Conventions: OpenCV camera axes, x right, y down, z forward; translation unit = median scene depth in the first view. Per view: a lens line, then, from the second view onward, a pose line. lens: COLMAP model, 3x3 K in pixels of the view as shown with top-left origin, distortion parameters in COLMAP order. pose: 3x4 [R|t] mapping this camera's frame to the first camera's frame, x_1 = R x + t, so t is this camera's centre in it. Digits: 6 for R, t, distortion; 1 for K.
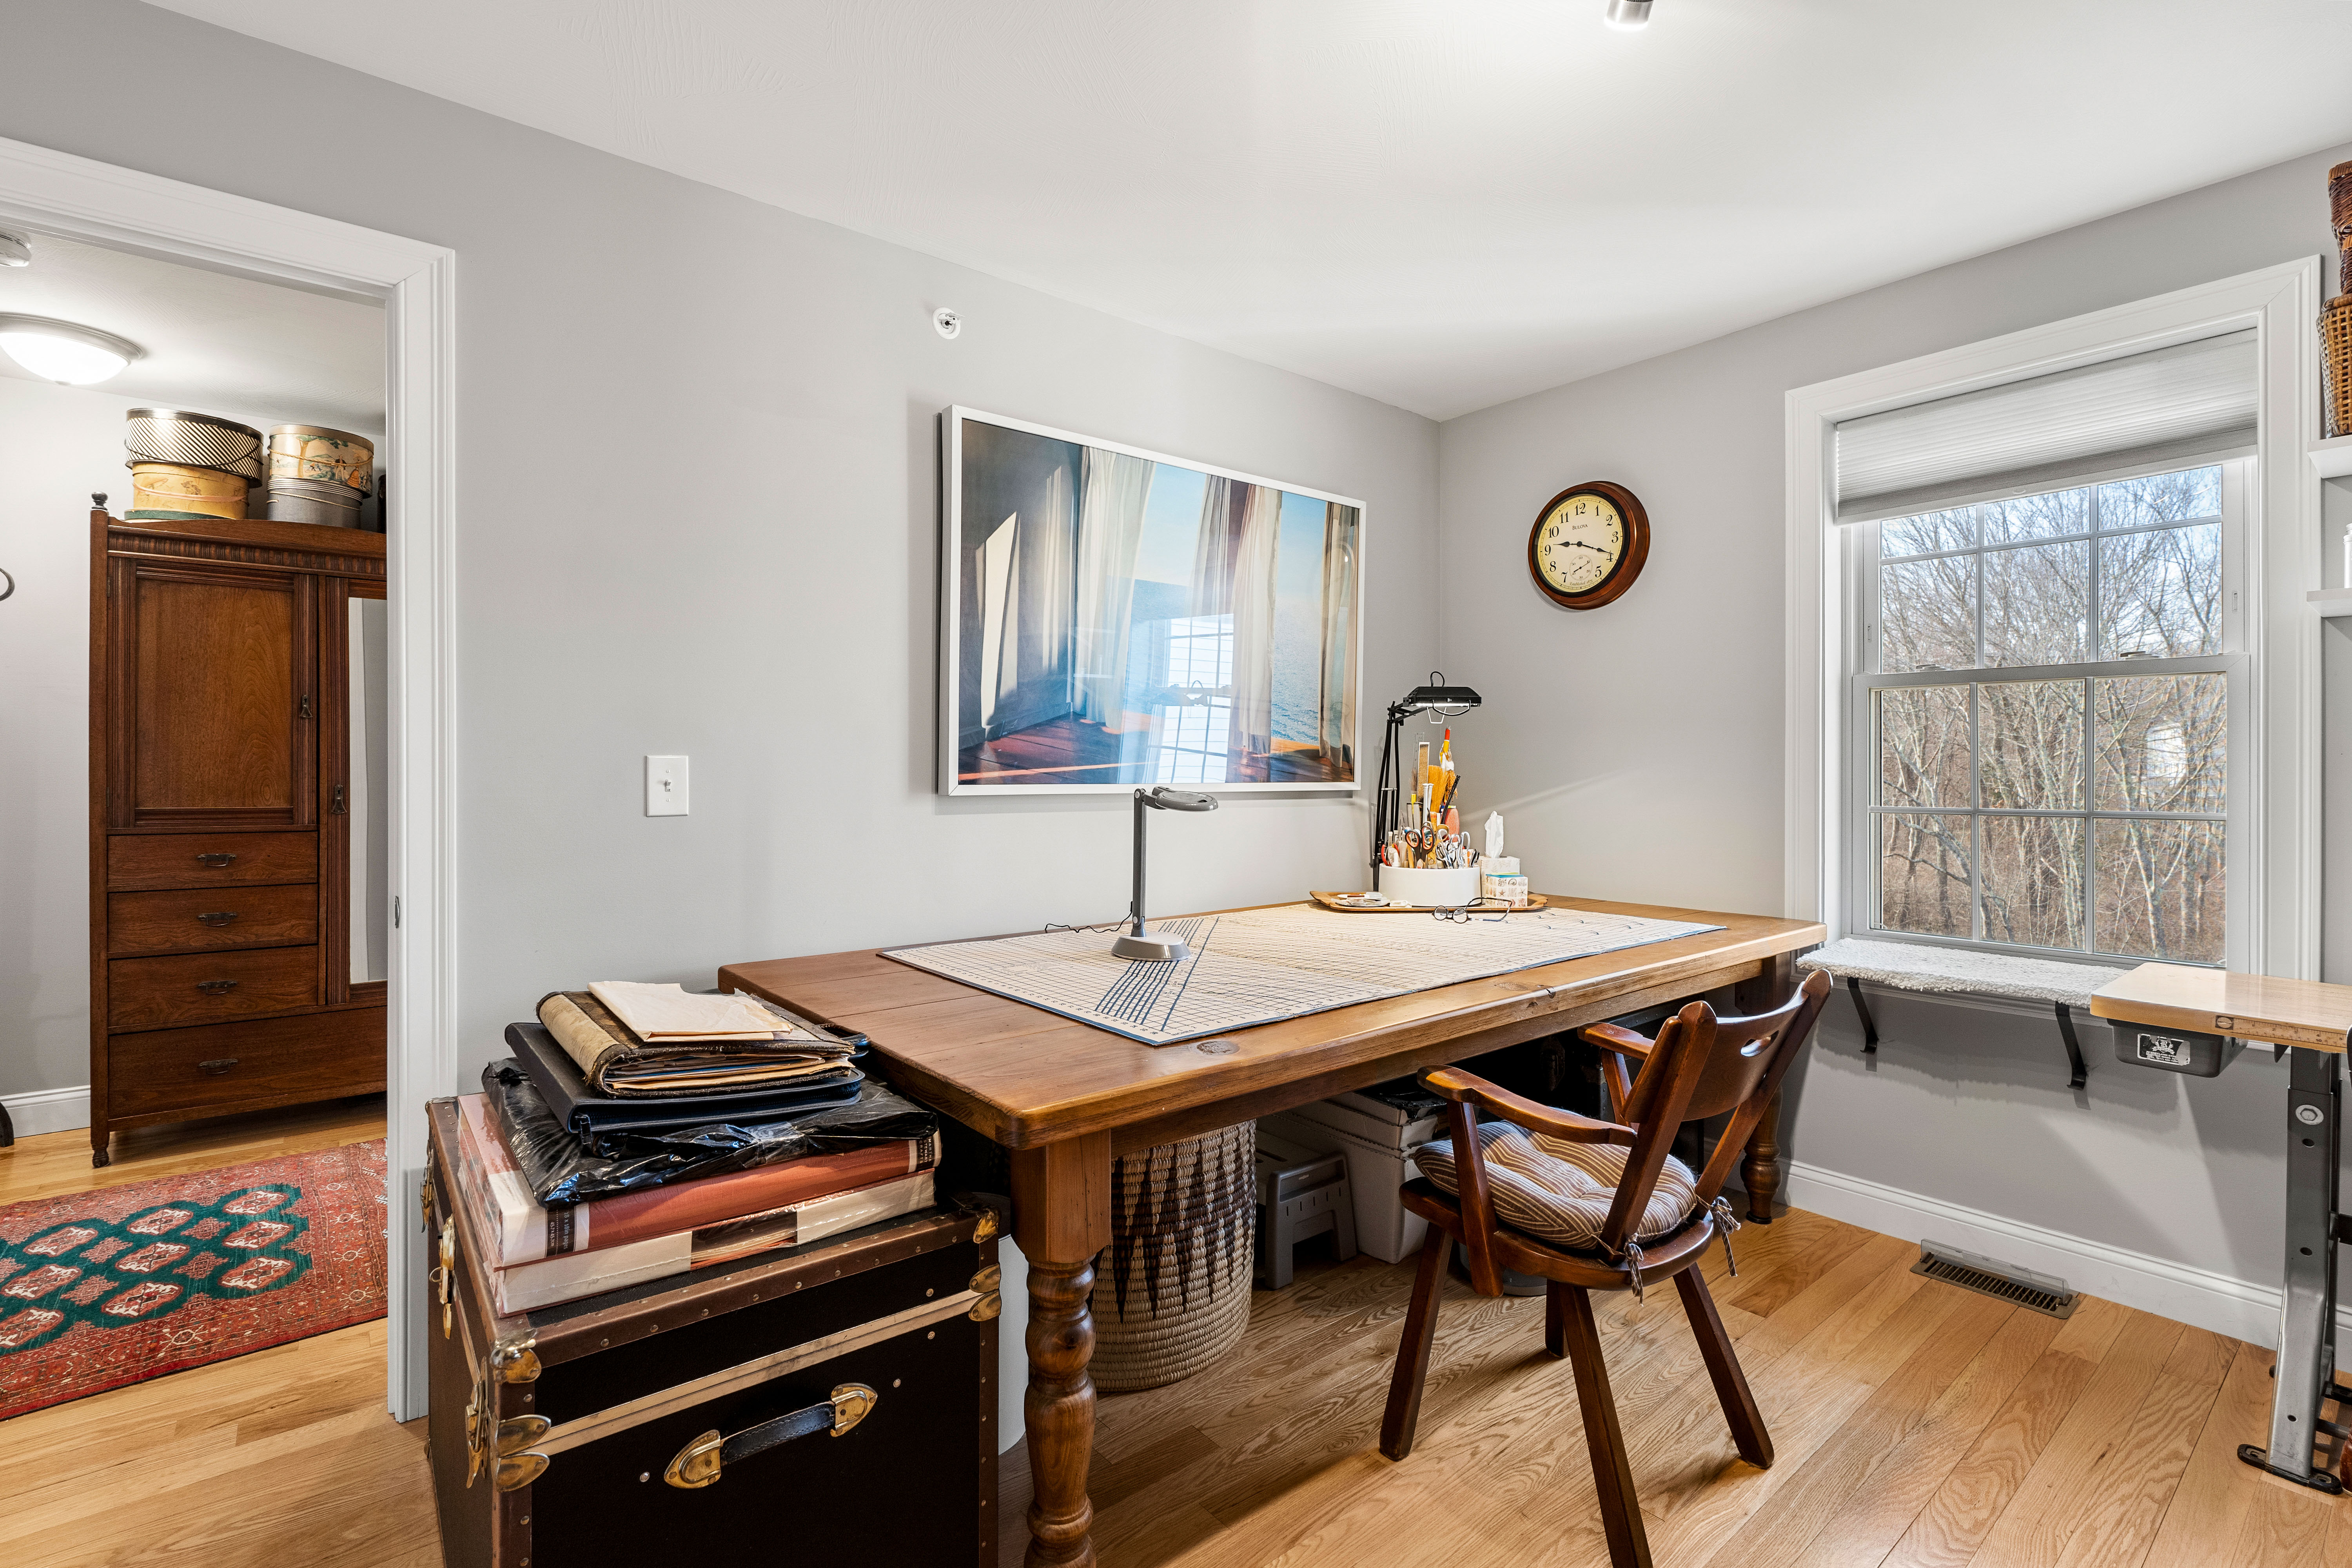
lens RADIAL K [[1063.6, 0, 1194.3], [0, 1063.6, 759.5], [0, 0, 1]] dist [-0.007454, 0.001639]
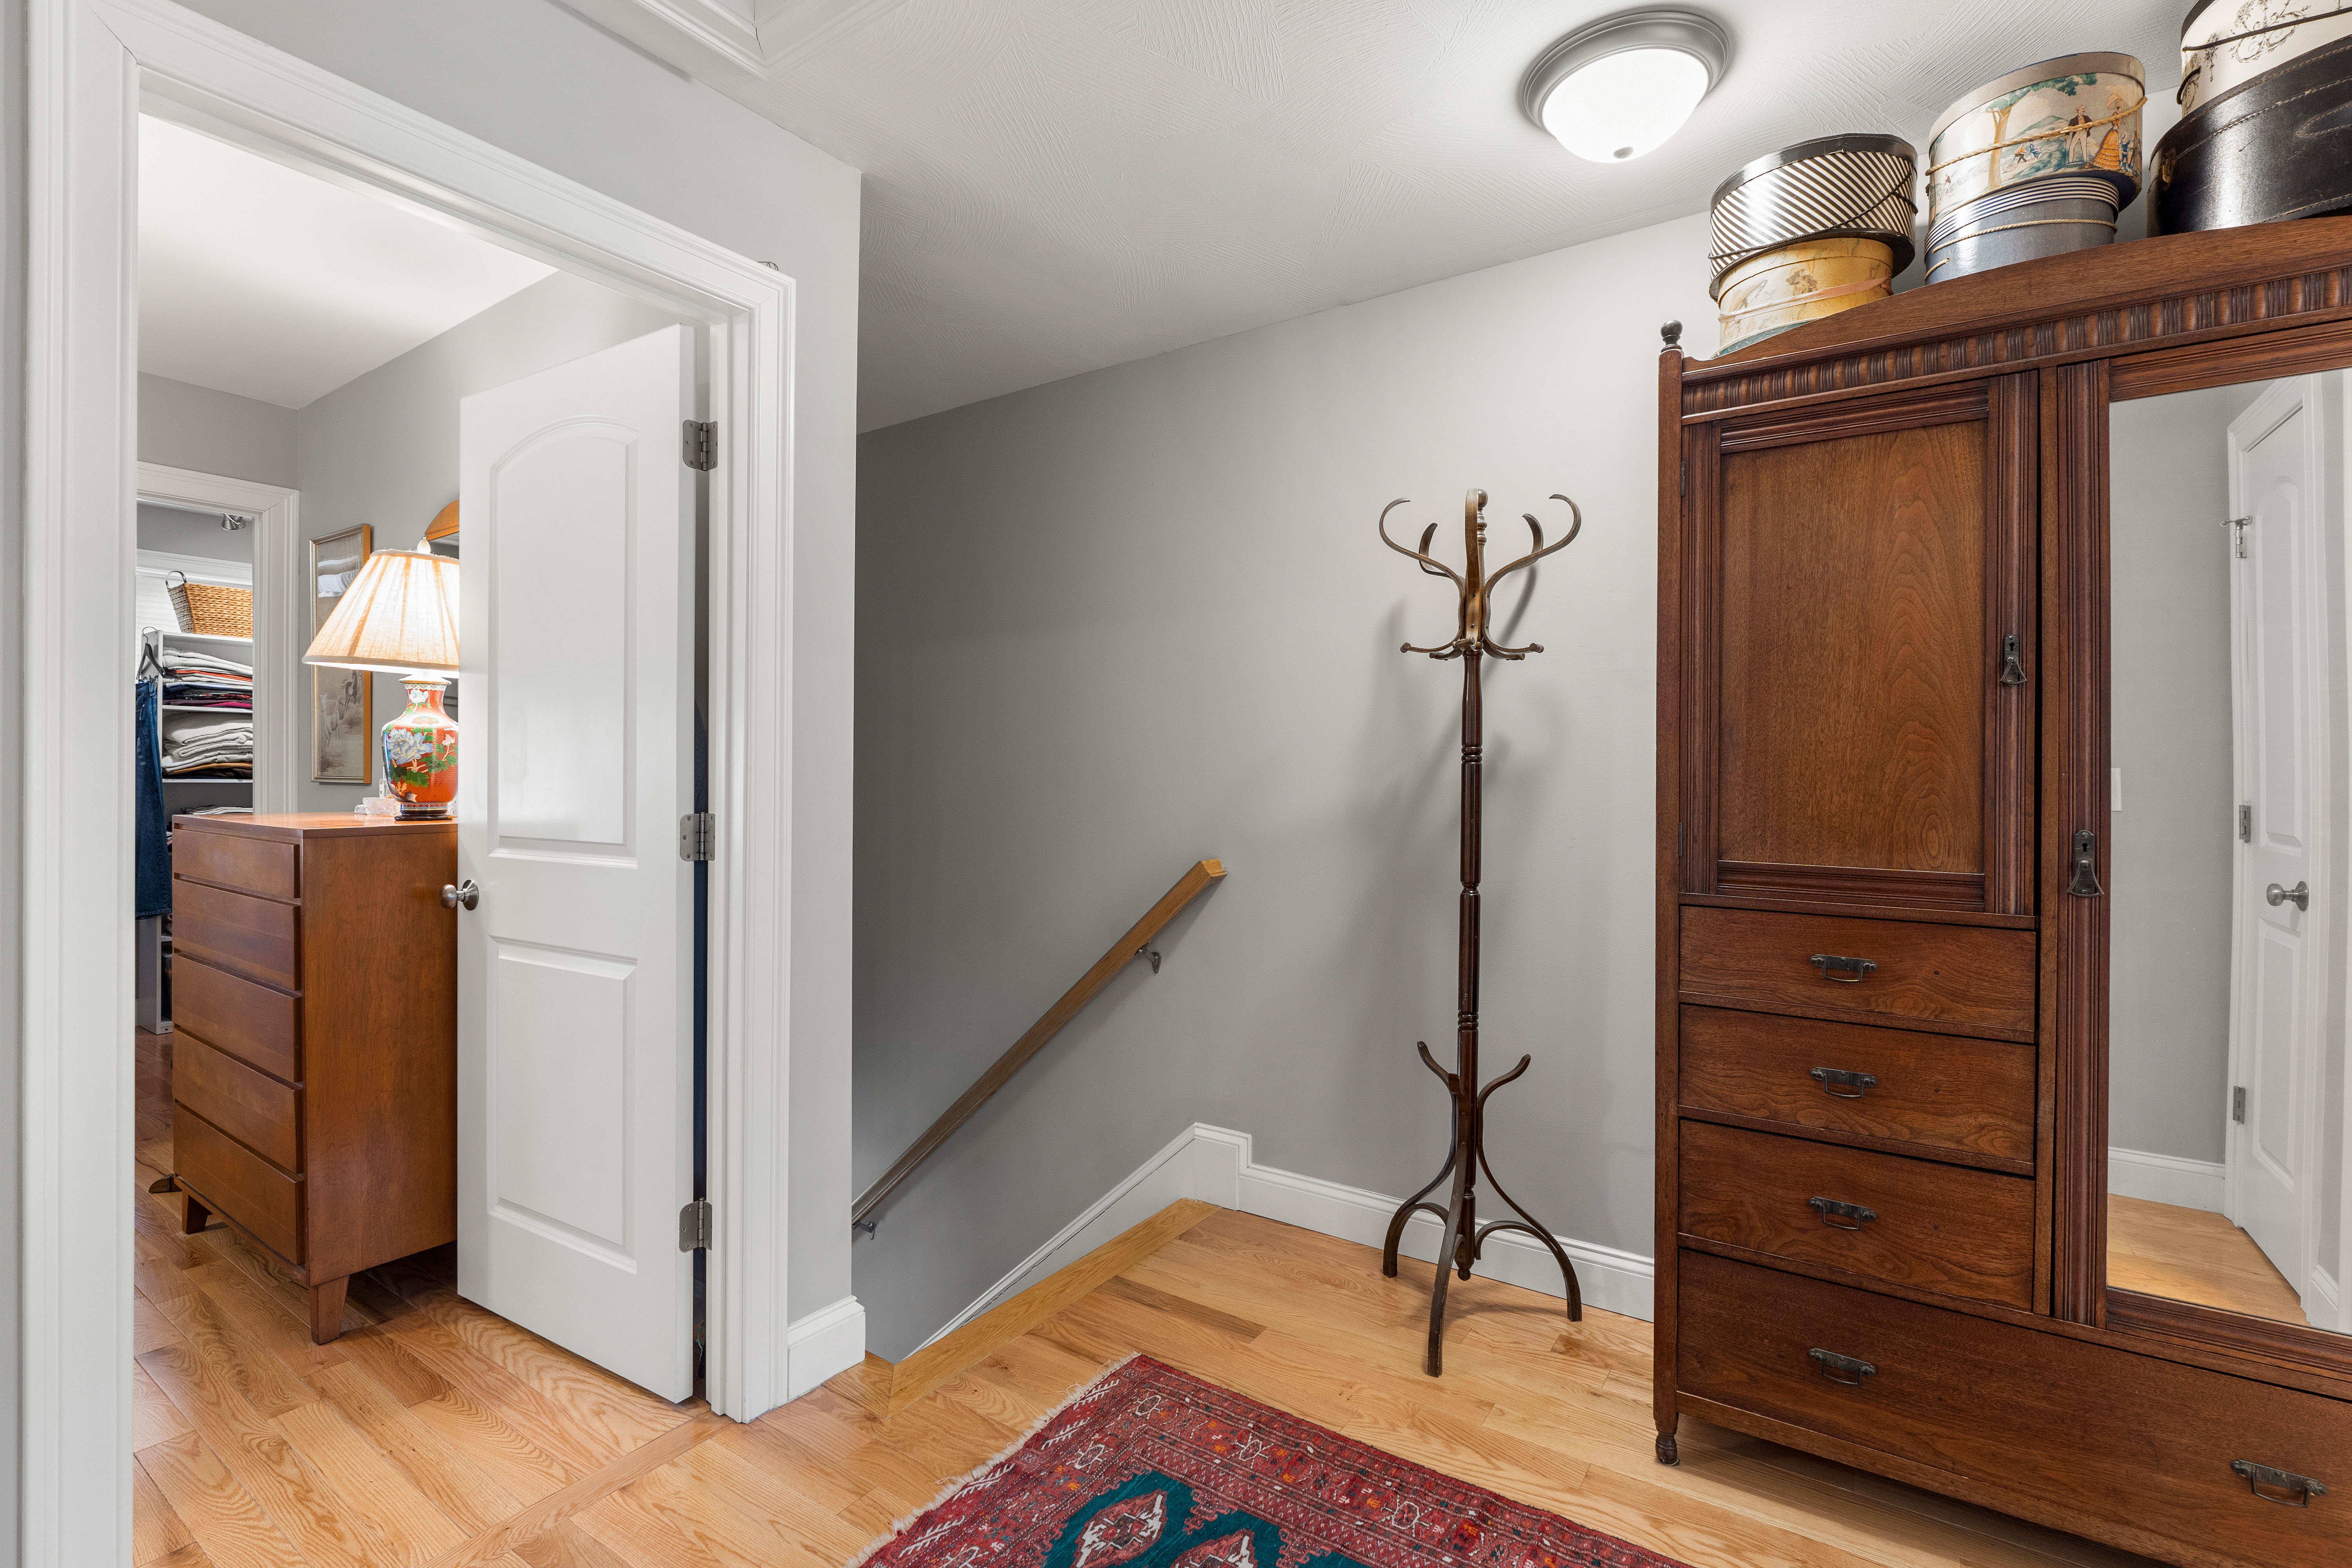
lens RADIAL K [[1063.6, 0, 1173.5], [0, 1063.6, 789.6], [0, 0, 1]] dist [-0.007454, 0.001639]
pose [[0.299843, -0.004973, -0.953975, -0.525021], [-0.009756, 0.999918, -0.008279, 0.014989], [0.953939, 0.011789, 0.299770, 0.529522]]
